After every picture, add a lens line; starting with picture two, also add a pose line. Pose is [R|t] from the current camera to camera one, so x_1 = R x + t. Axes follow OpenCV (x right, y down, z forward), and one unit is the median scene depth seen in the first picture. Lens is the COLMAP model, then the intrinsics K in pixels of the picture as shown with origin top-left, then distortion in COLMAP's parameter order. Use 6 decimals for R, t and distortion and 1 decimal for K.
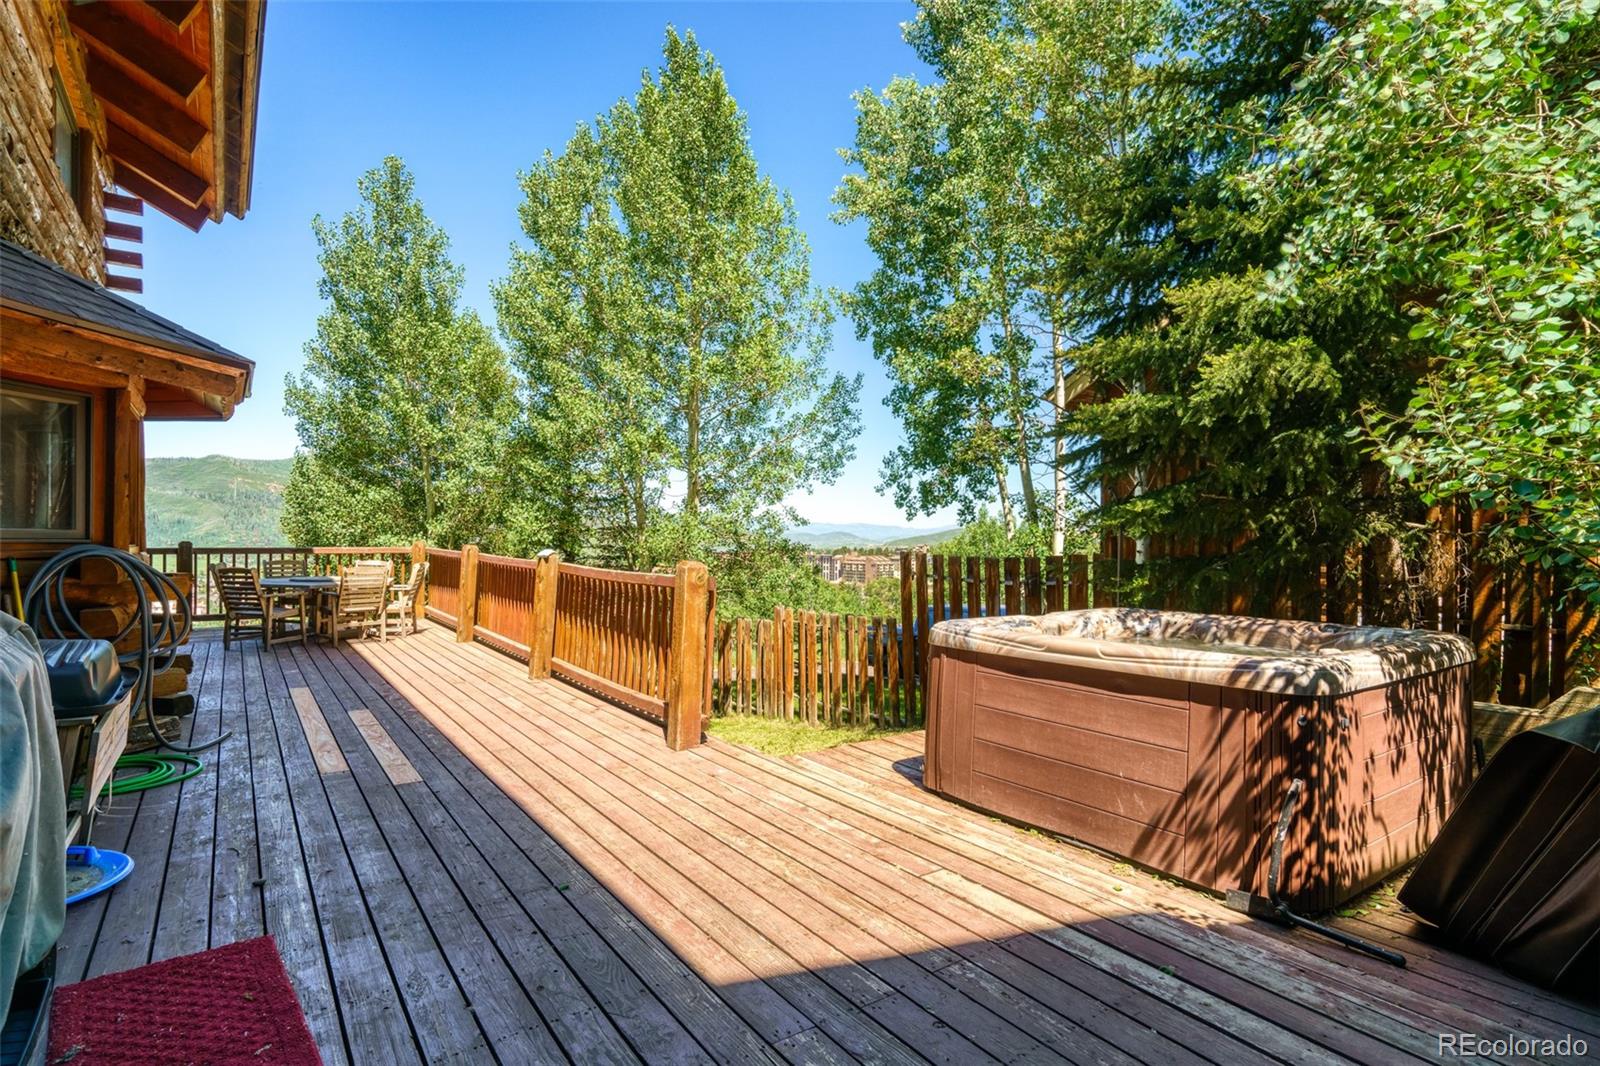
lens RADIAL K [[874.4, 0, 797.2], [0, 874.4, 543.2], [0, 0, 1]] dist [0.015805, 0.002200]
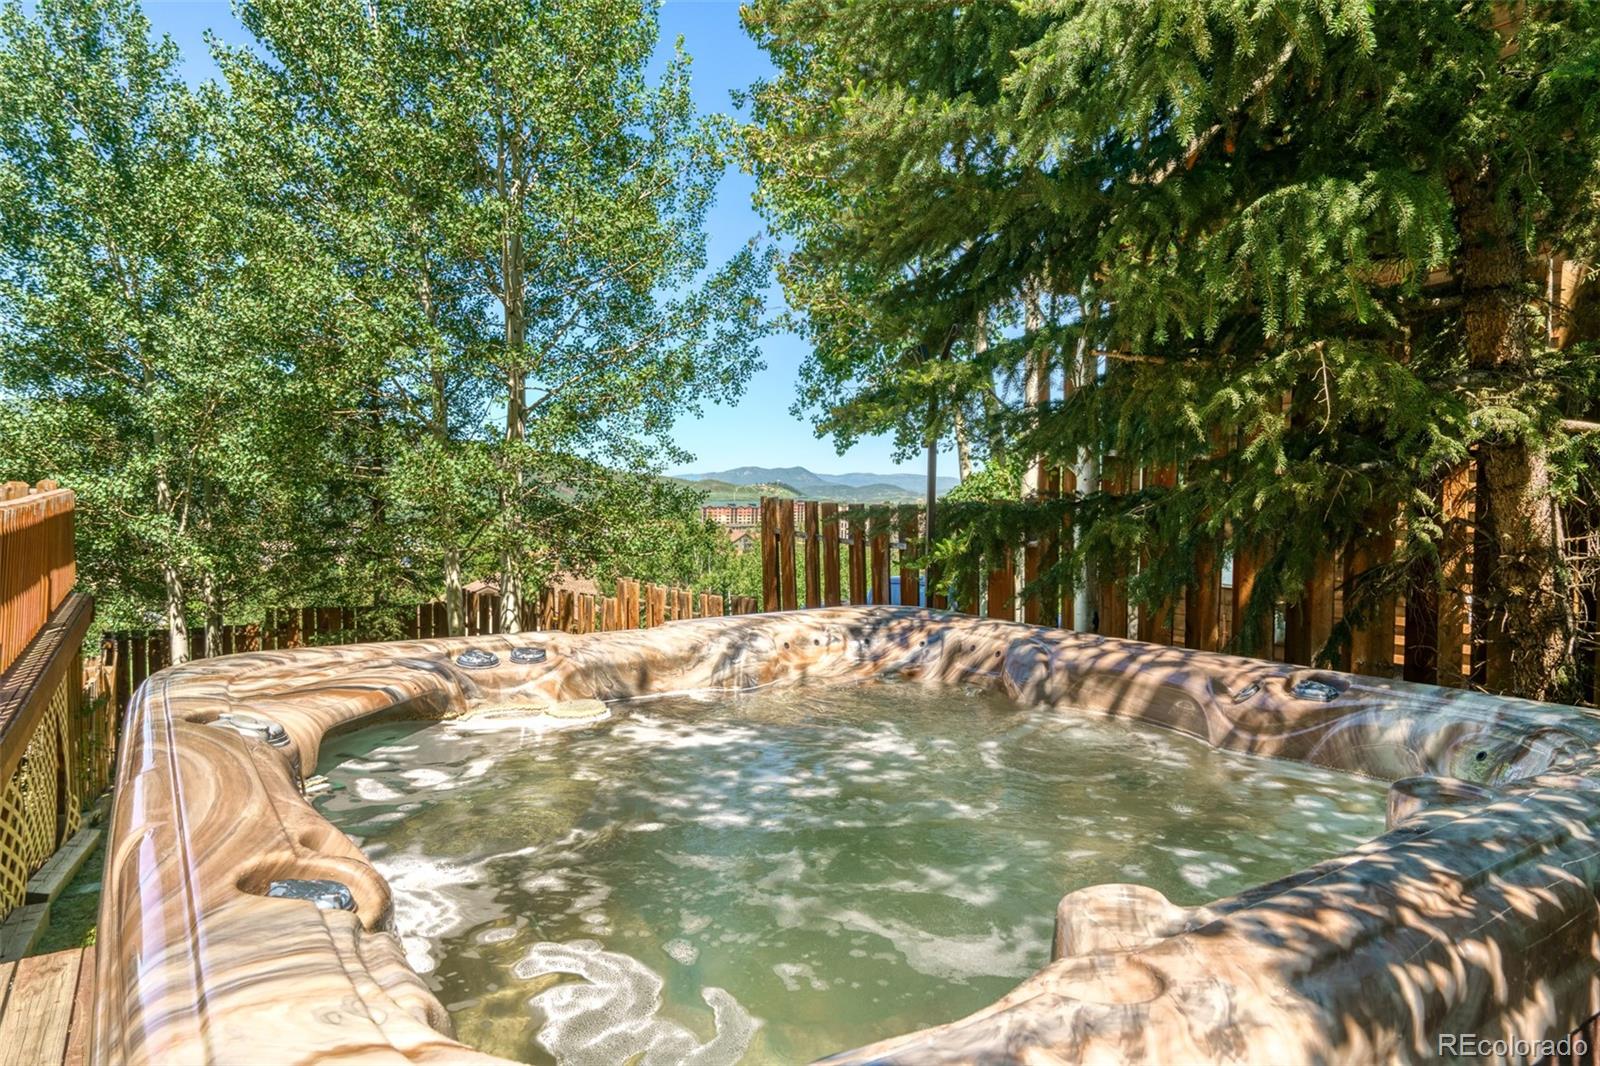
lens RADIAL K [[1012.9, 0, 800.9], [0, 1012.9, 533.3], [0, 0, 1]] dist [0.012917, 0.004062]
pose [[0.999081, 0.005382, -0.042531, 0.358800], [-0.003902, 0.999387, 0.034800, 0.020352], [0.042693, -0.034602, 0.998489, 0.508529]]
